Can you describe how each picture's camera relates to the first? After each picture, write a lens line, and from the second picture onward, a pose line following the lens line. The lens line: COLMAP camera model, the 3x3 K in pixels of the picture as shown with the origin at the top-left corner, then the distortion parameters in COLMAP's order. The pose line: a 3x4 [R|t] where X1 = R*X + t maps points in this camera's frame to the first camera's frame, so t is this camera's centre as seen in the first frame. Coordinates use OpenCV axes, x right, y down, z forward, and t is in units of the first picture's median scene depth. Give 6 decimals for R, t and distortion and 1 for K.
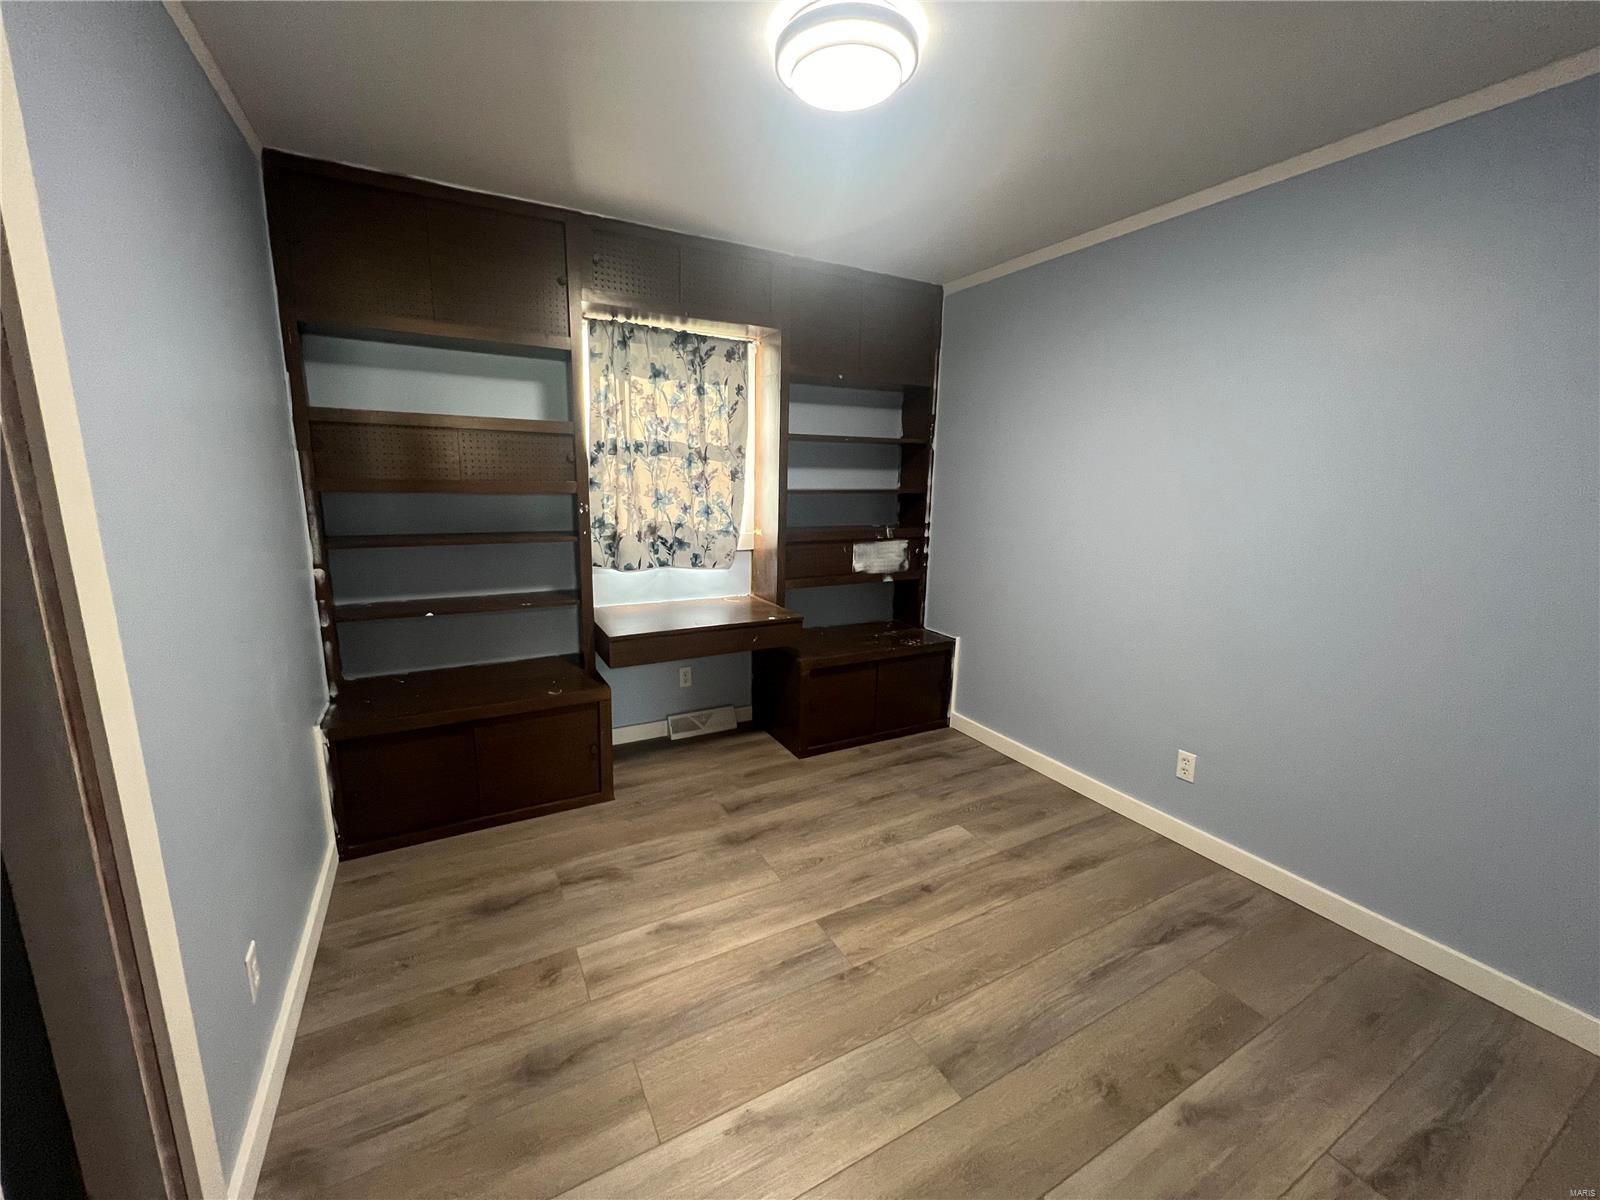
lens RADIAL K [[642.0, 0, 799.8], [0, 642.0, 598.5], [0, 0, 1]] dist [0.000192, -0.000030]
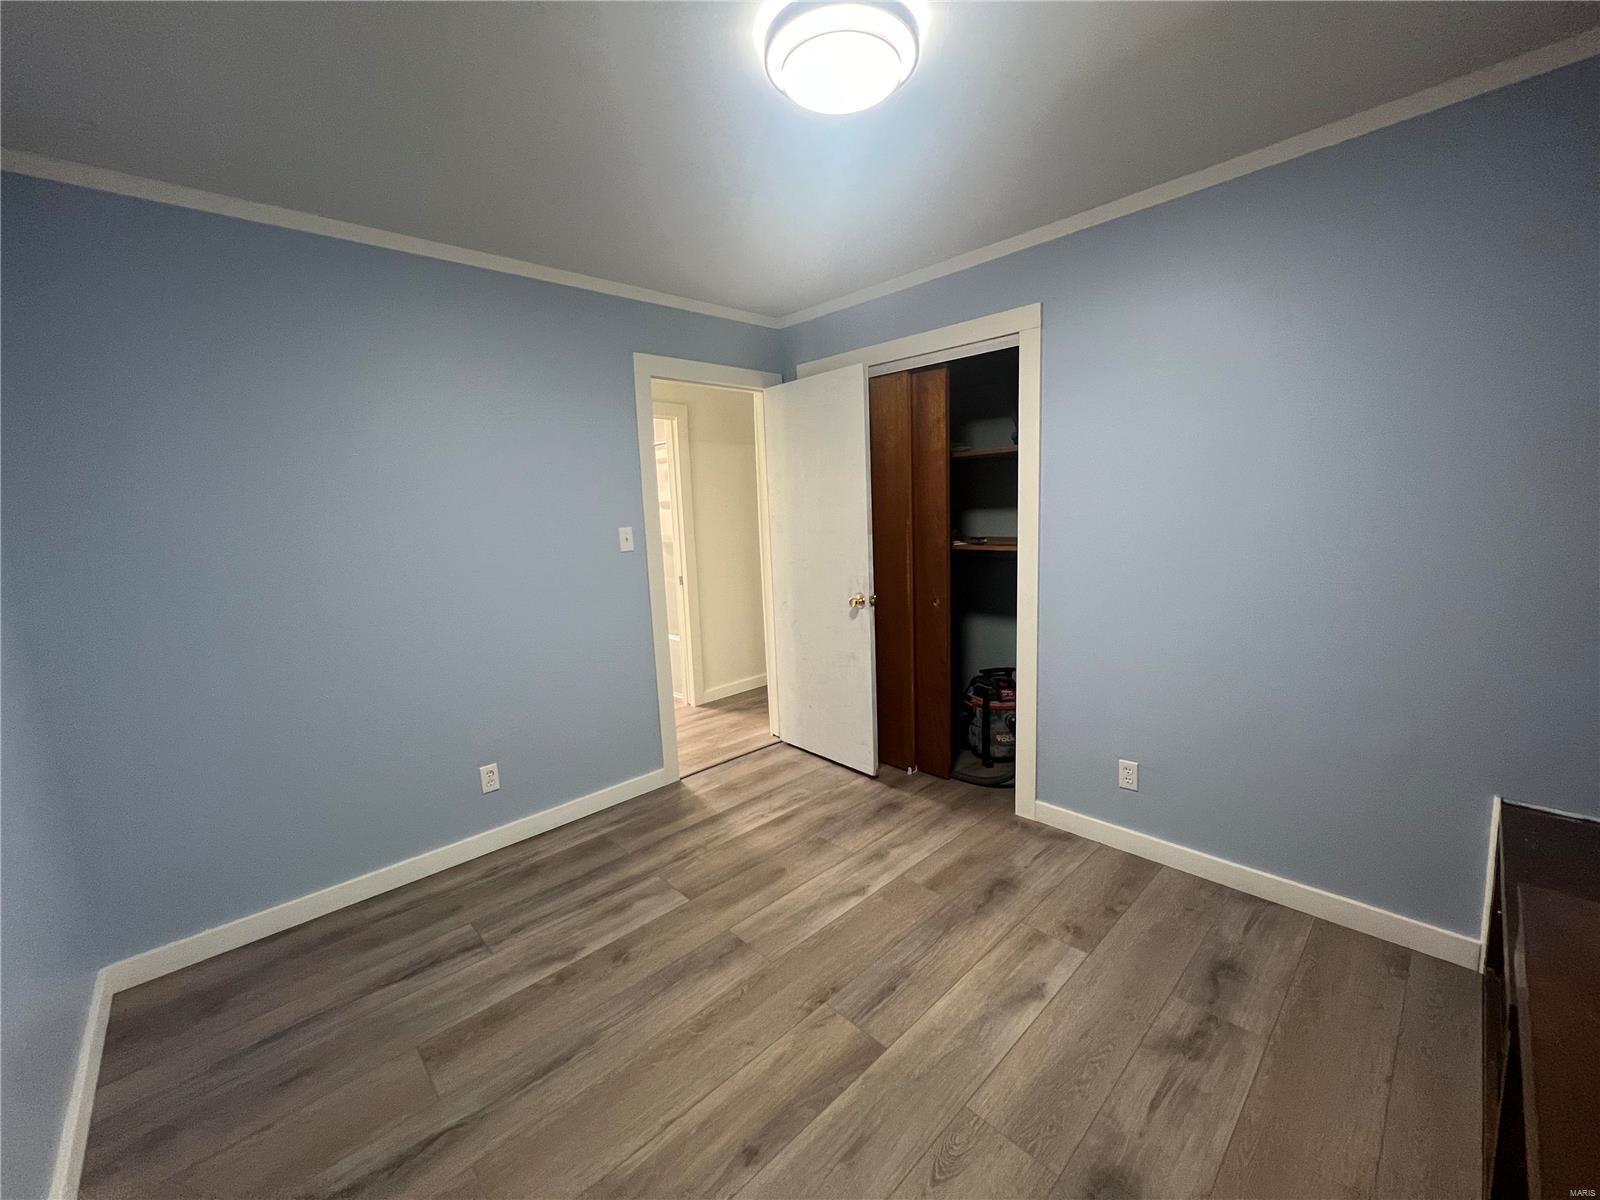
lens RADIAL K [[642.0, 0, 805.1], [0, 642.0, 596.5], [0, 0, 1]] dist [0.000192, -0.000030]
pose [[-0.964766, 0.056863, -0.256890, 0.321609], [-0.029215, 0.947177, 0.319379, -0.314991], [0.261481, 0.315631, -0.912143, 1.648693]]
